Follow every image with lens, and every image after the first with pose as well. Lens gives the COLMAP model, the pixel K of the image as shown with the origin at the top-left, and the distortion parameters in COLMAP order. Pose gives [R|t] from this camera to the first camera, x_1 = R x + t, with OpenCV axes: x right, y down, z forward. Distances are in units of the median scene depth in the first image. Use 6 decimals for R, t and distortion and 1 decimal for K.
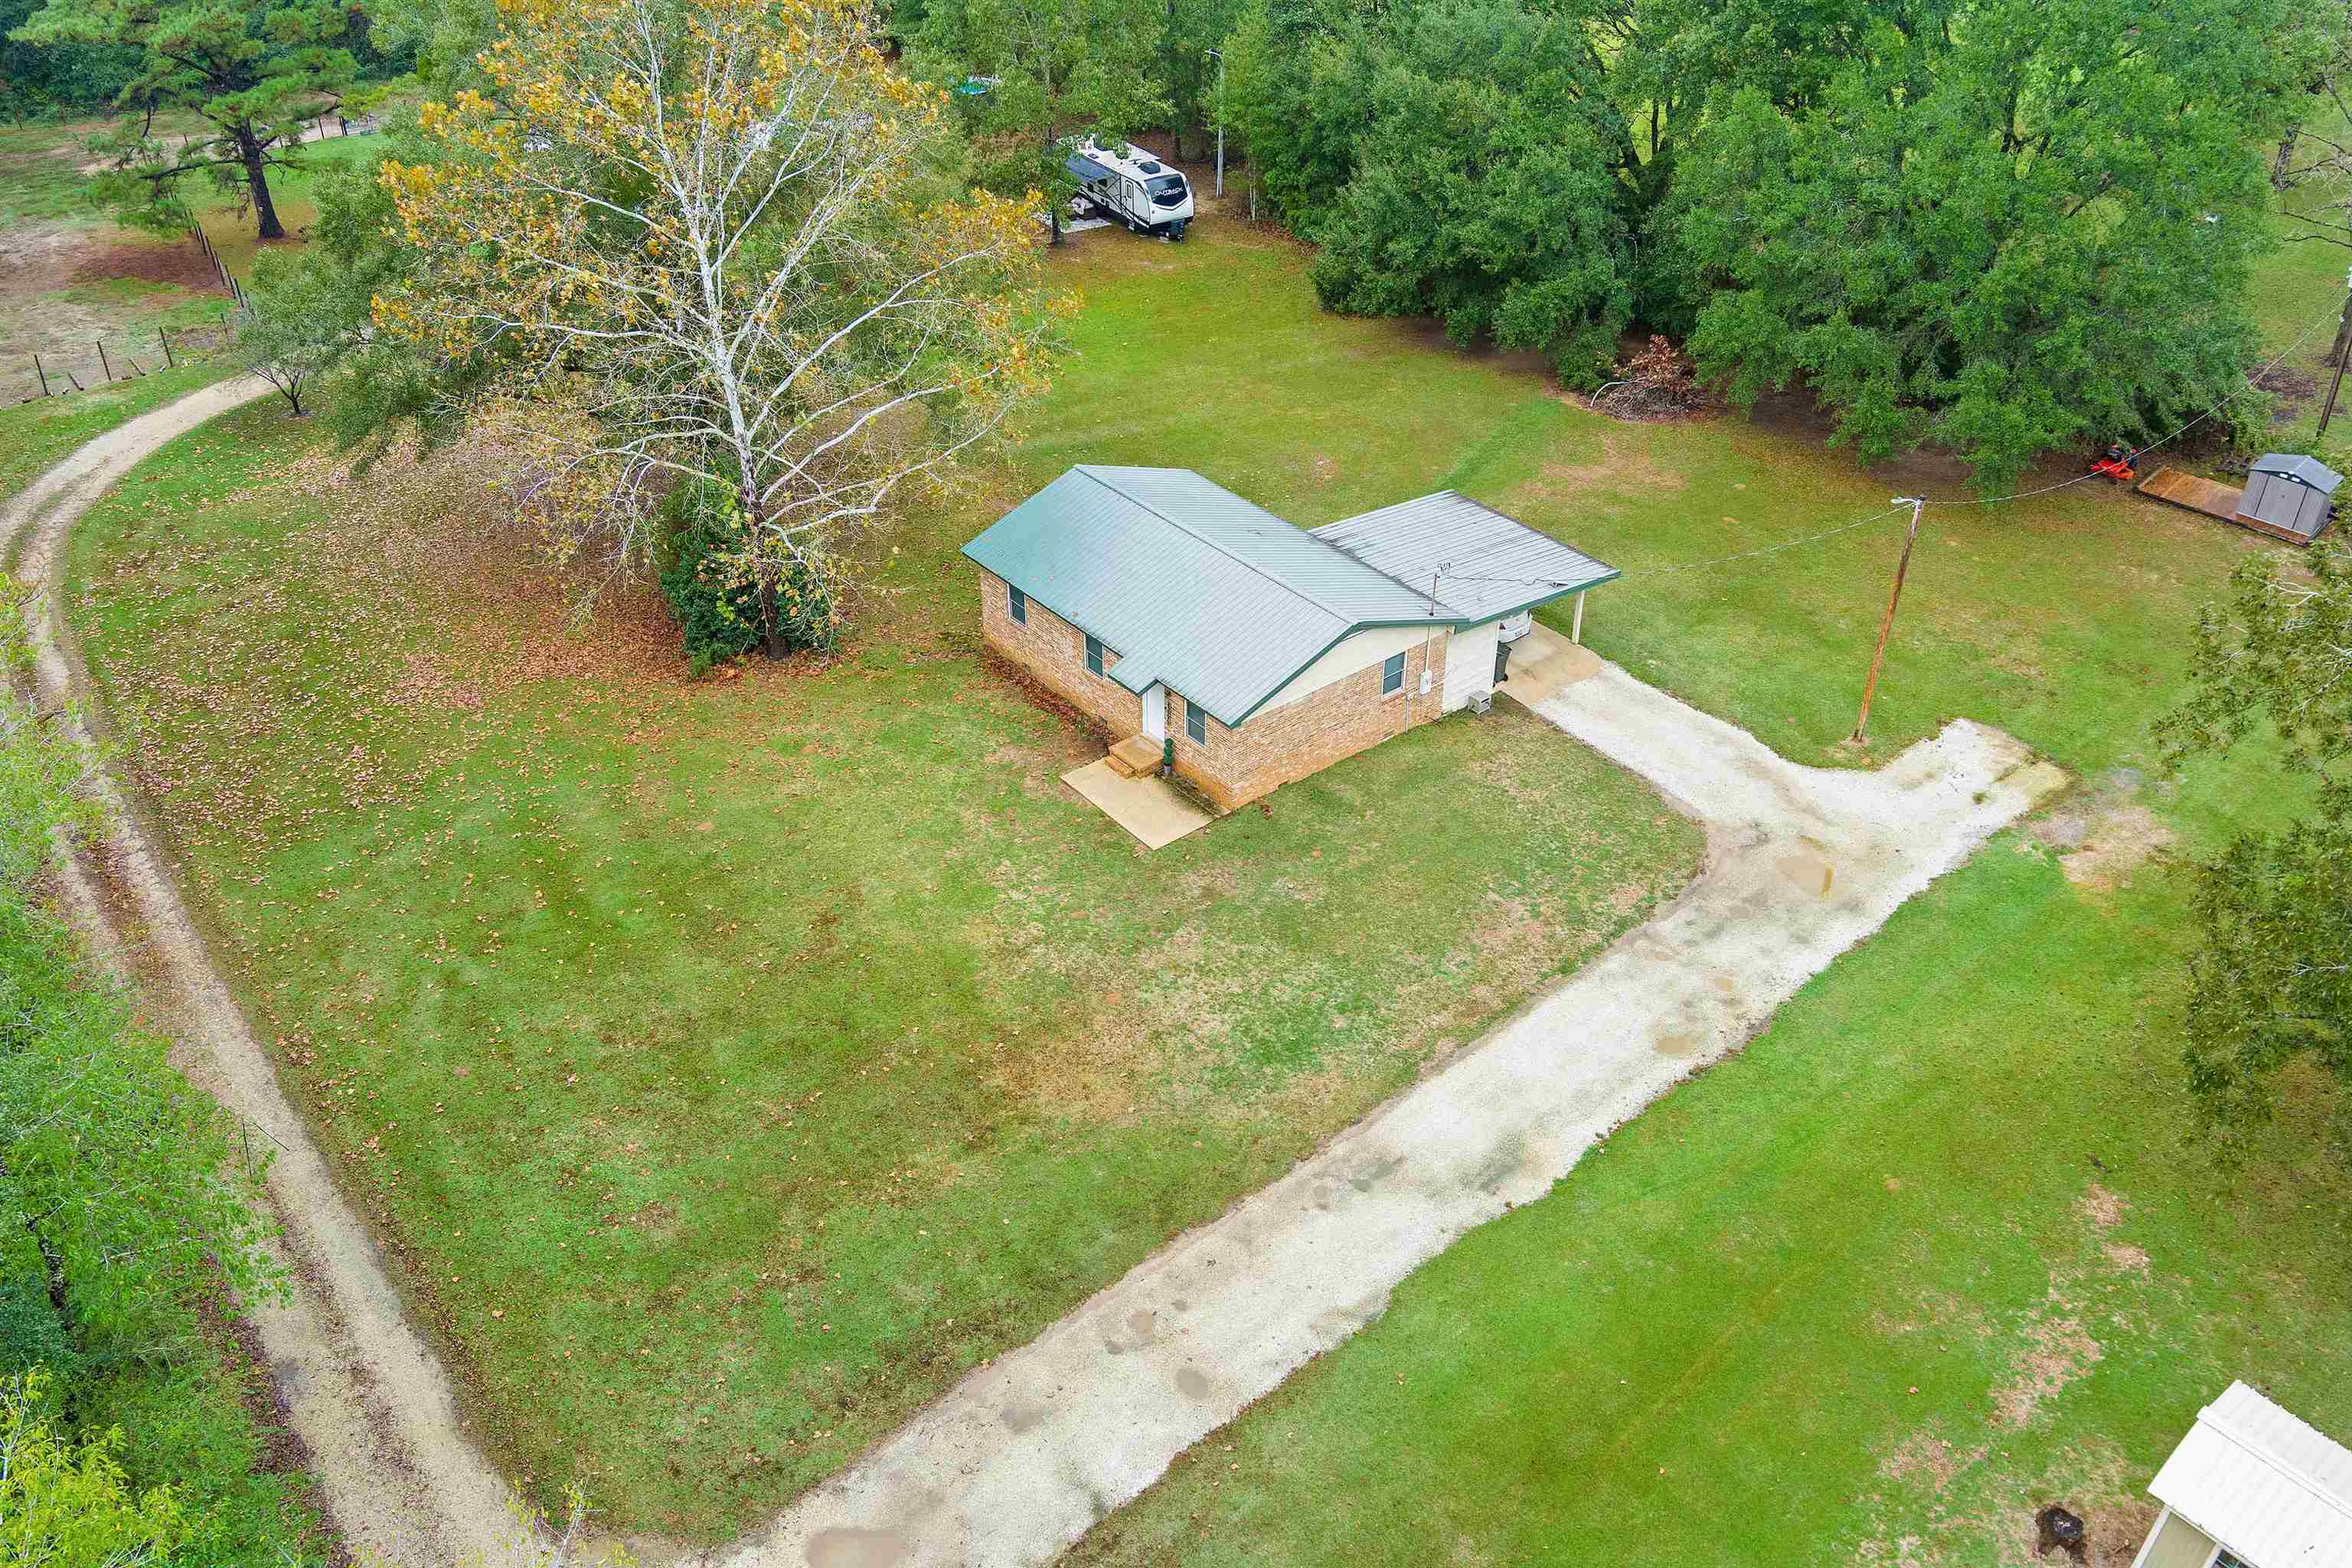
lens RADIAL K [[1921.8, 0, 1166.7], [0, 1921.8, 778.6], [0, 0, 1]] dist [-0.080604, 0.020487]
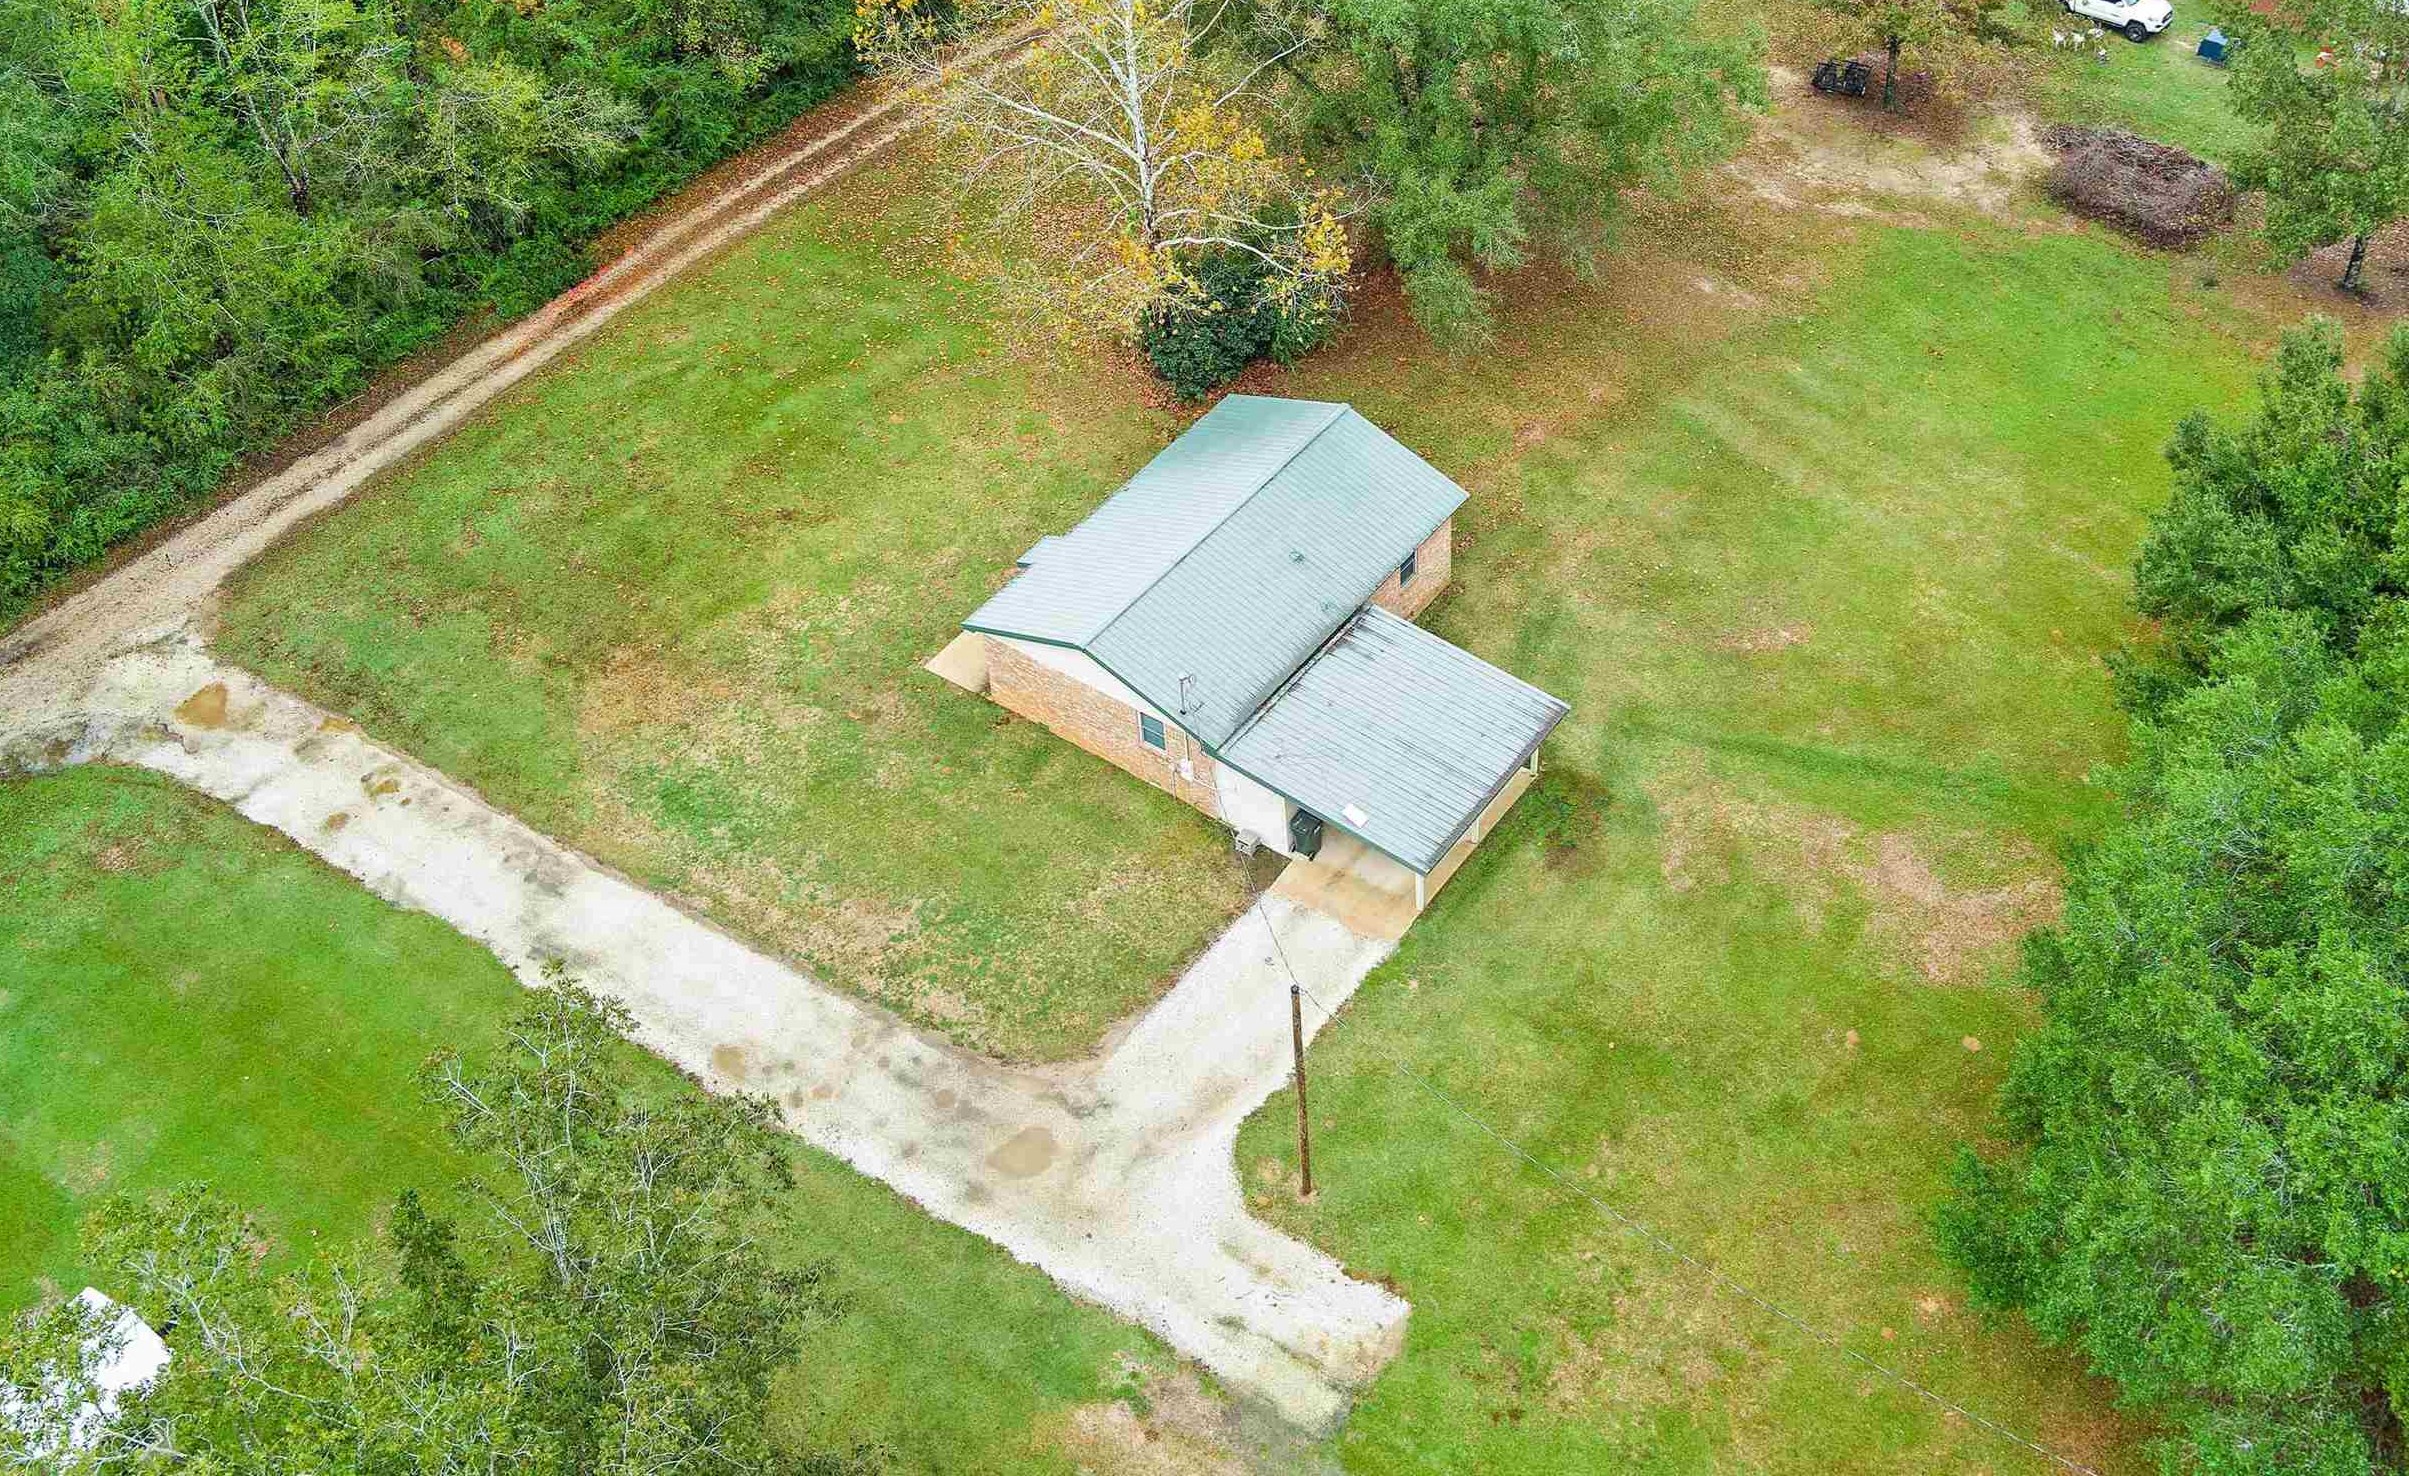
lens RADIAL K [[2482.6, 0, 1368.4], [0, 2482.6, 512.9], [0, 0, 1]] dist [-0.079629, 0.000000]
pose [[0.295120, 0.616794, -0.729705, 1.065841], [-0.527252, 0.742041, 0.413981, -0.762580], [0.796812, 0.262564, 0.544198, 0.402054]]
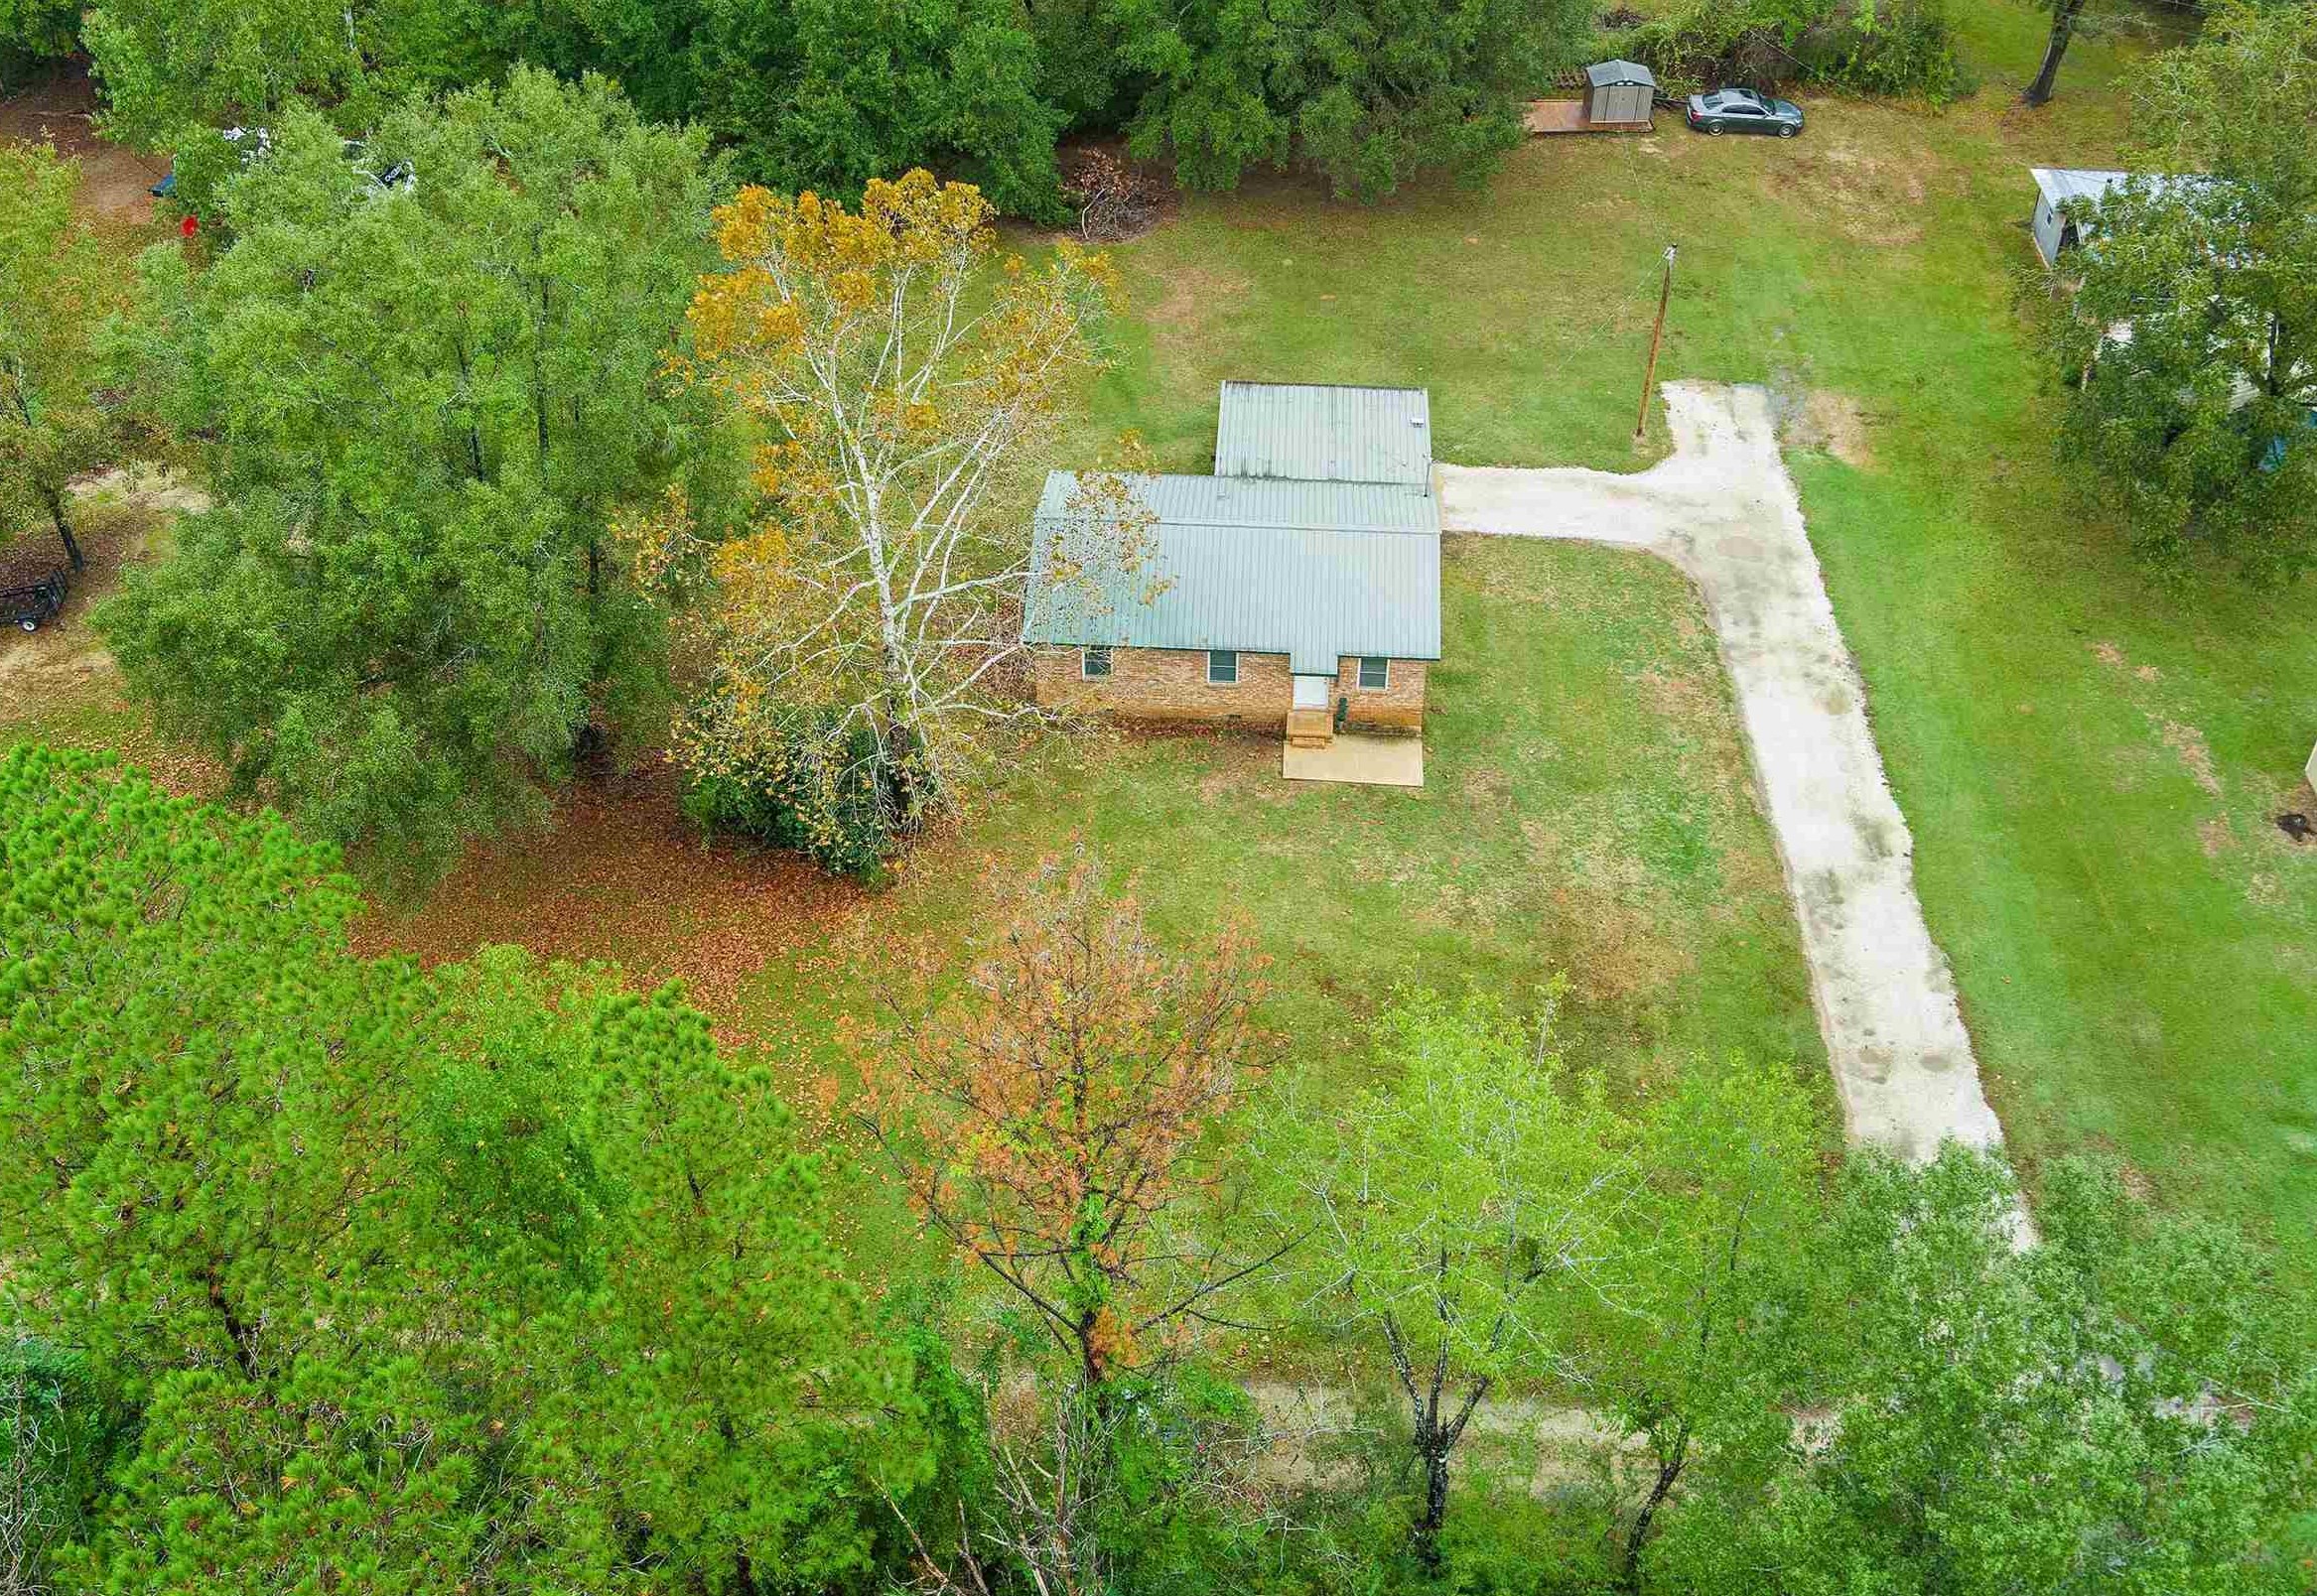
lens RADIAL K [[2404.0, 0, 1148.2], [0, 2404.0, 790.5], [0, 0, 1]] dist [-0.070925, 0.000000]
pose [[0.672543, -0.502797, 0.543030, -0.897595], [0.416679, 0.863675, 0.283628, -0.435795], [-0.611608, 0.035517, 0.790363, -0.030208]]
